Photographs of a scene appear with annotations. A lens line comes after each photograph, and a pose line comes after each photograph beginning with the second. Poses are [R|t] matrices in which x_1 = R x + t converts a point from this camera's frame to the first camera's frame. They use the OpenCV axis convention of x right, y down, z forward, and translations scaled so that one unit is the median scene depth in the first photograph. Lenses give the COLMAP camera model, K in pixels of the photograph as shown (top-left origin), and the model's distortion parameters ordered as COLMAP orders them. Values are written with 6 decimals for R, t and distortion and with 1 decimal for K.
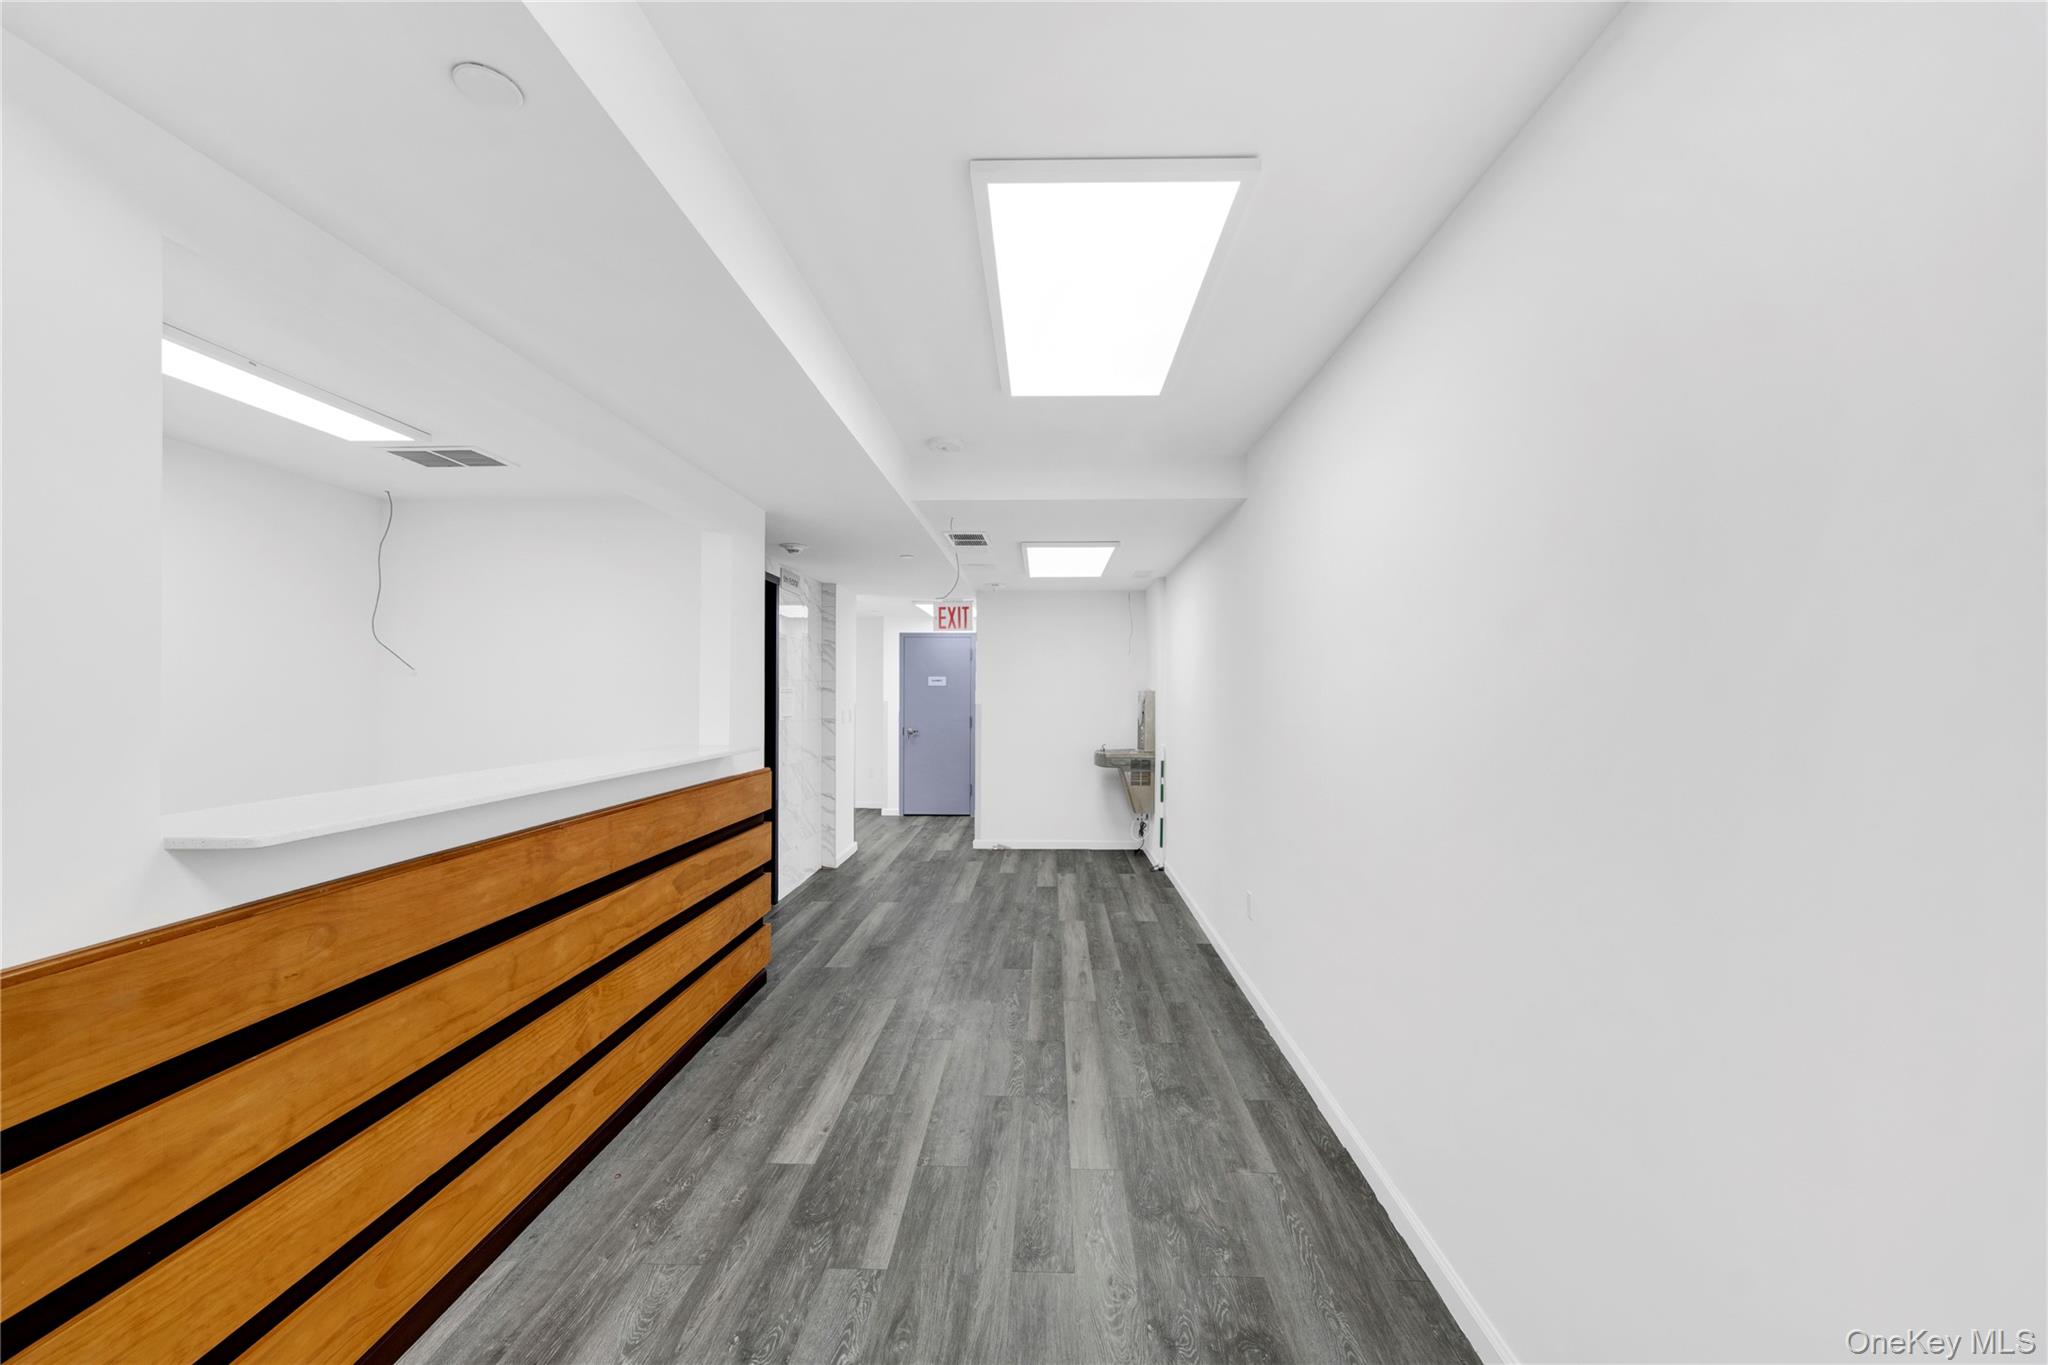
lens RADIAL K [[777.3, 0, 1035.5], [0, 777.3, 701.6], [0, 0, 1]] dist [-0.002522, 0.004389]
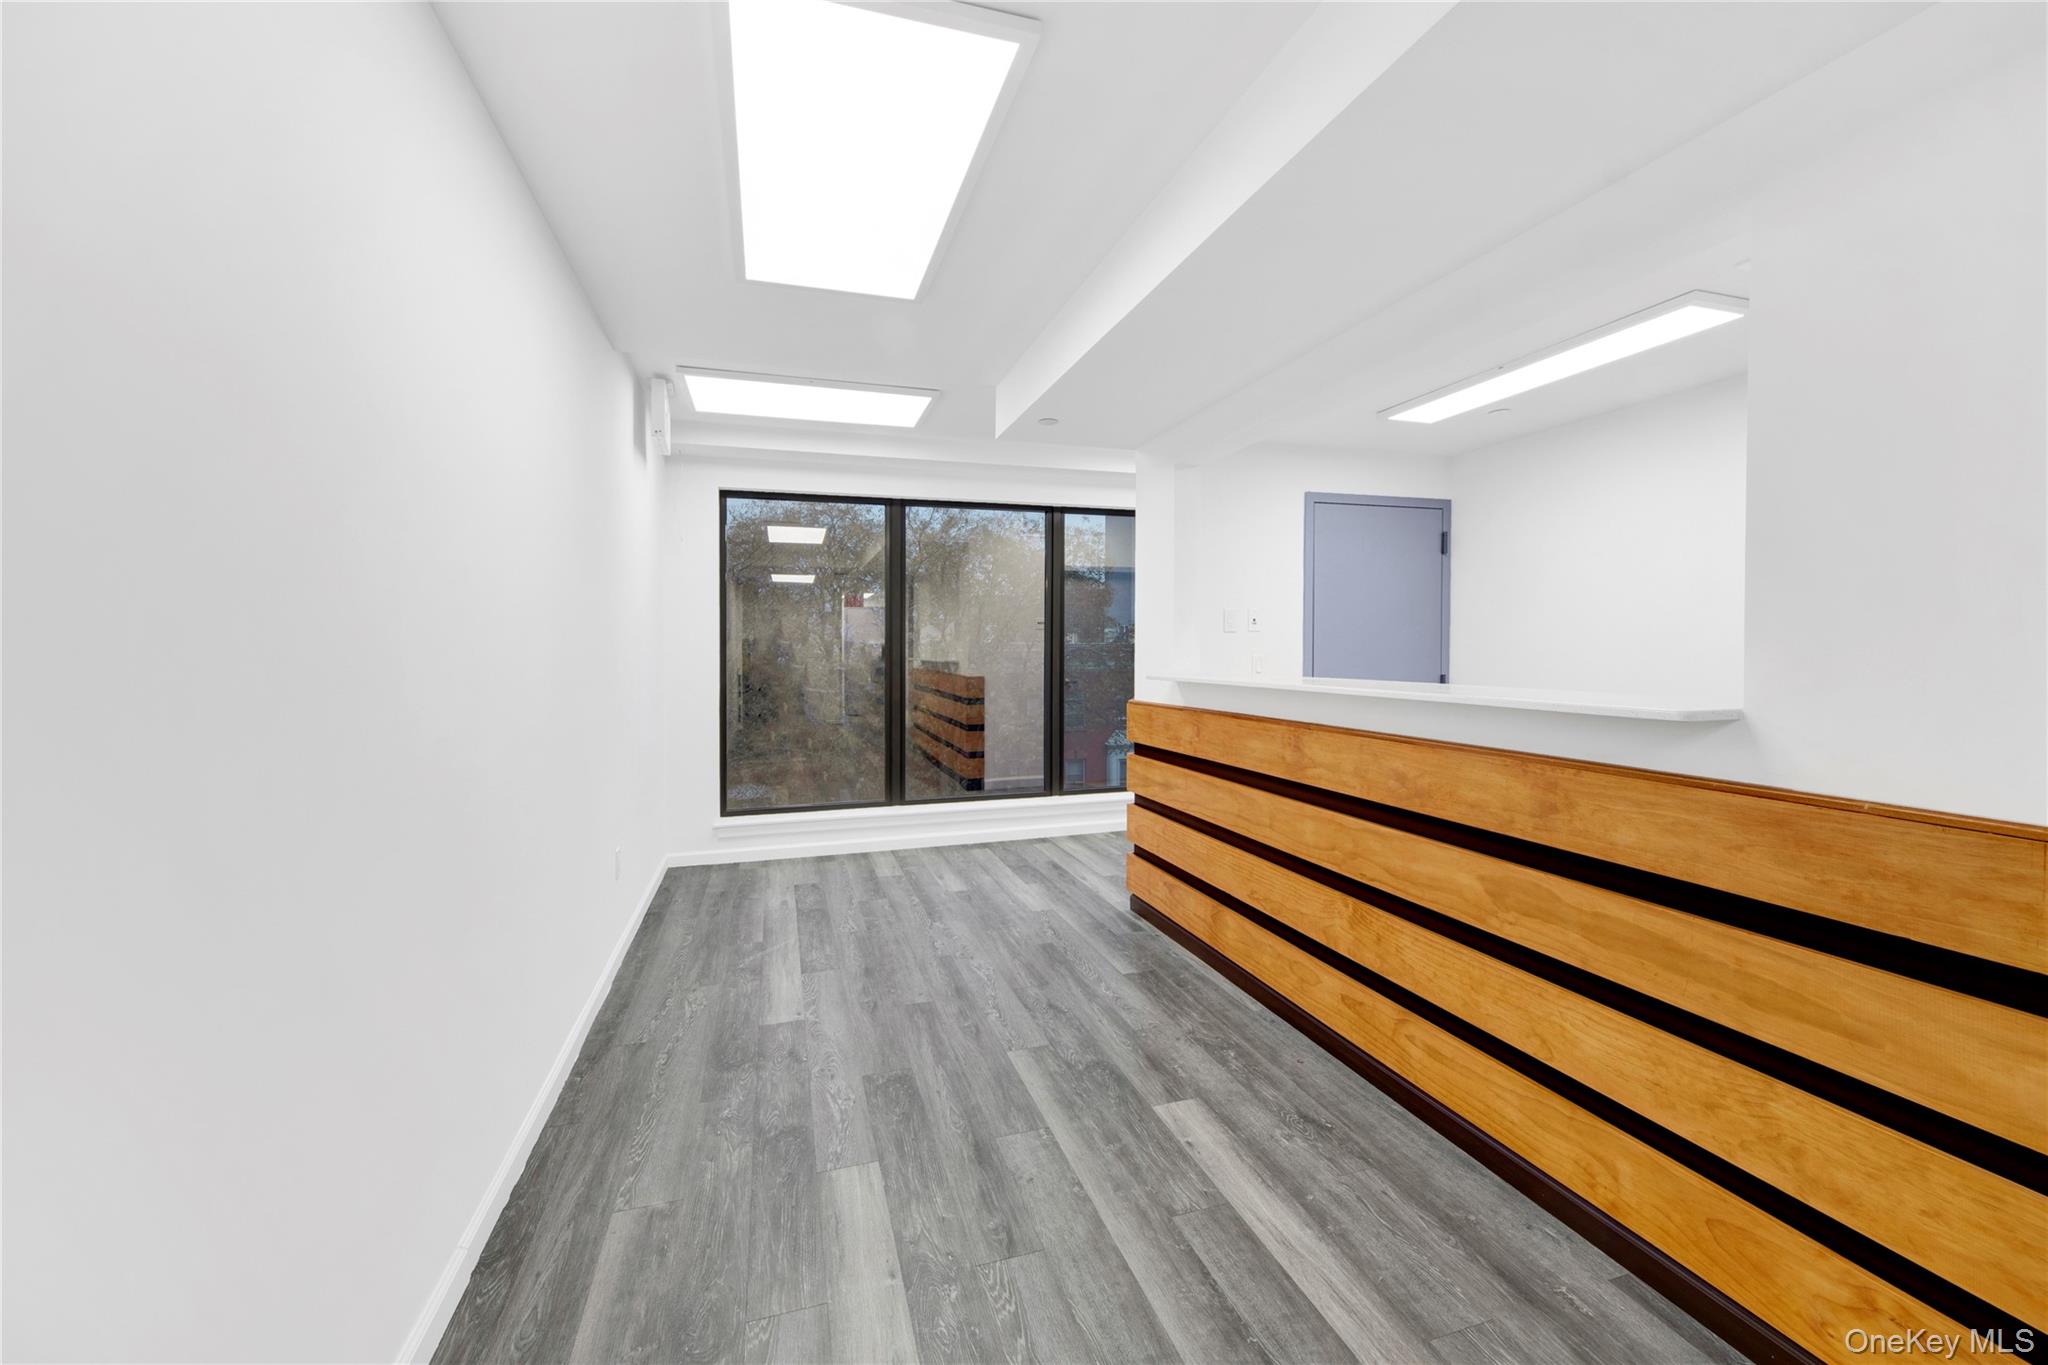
lens RADIAL K [[838.3, 0, 1032.8], [0, 838.3, 658.8], [0, 0, 1]] dist [-0.020311, -0.000065]
pose [[-0.949029, 0.001903, -0.315182, 0.165214], [-0.004649, 0.999788, 0.020036, 0.030049], [0.315153, 0.020480, -0.948820, 1.844686]]
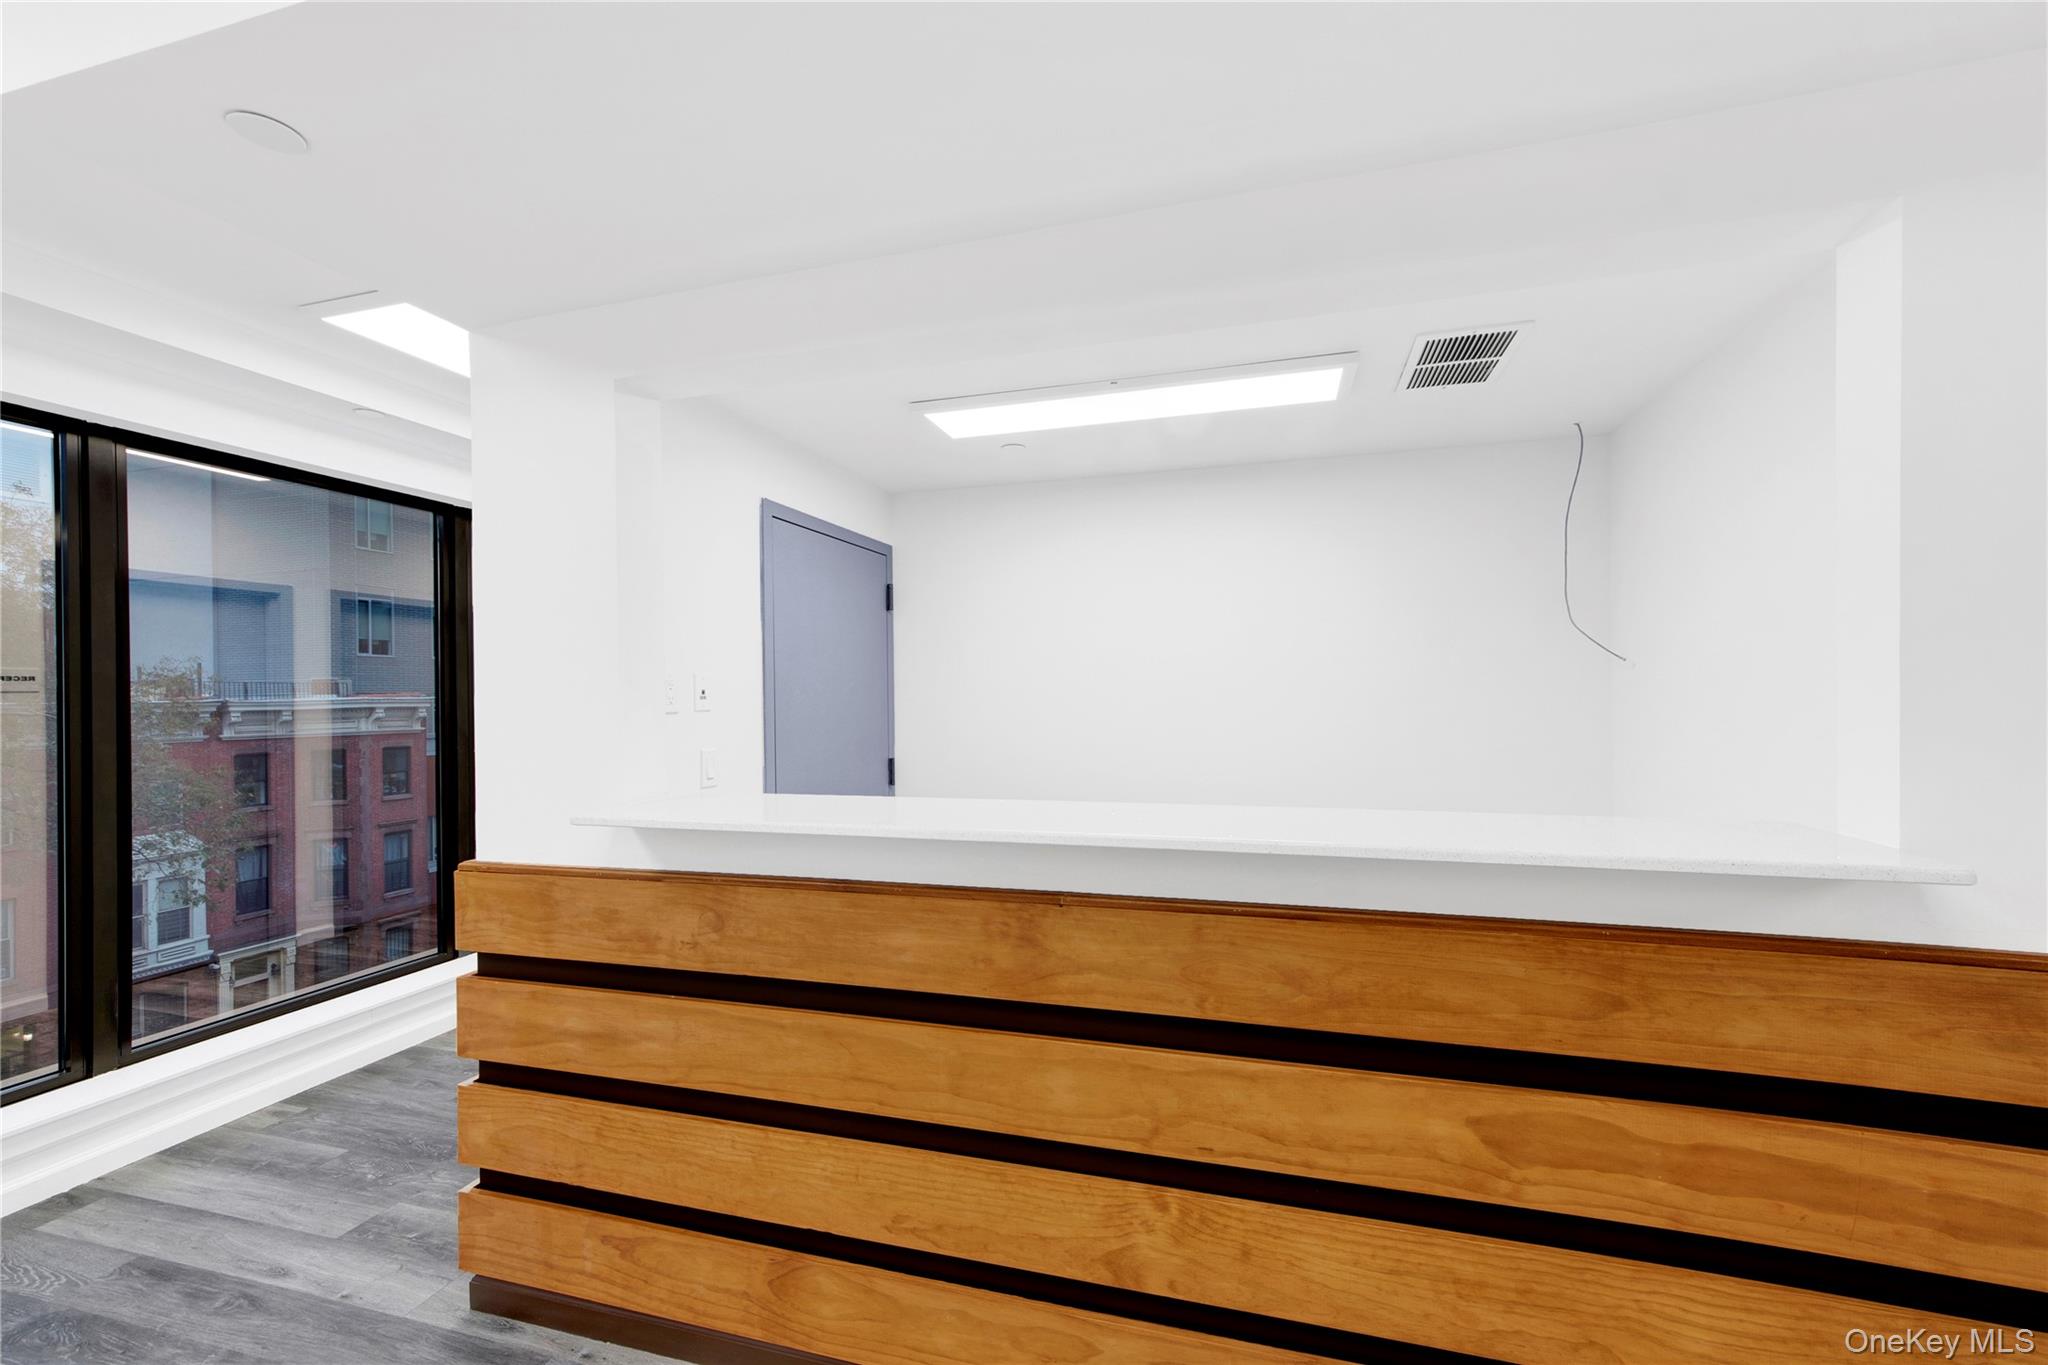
lens RADIAL K [[777.3, 0, 1035.5], [0, 777.3, 701.6], [0, 0, 1]] dist [-0.002522, 0.004389]
pose [[-0.245704, 0.005874, -0.969327, 0.027339], [-0.002241, 0.999976, 0.006628, -0.011753], [0.969342, 0.003801, -0.245684, 1.018362]]
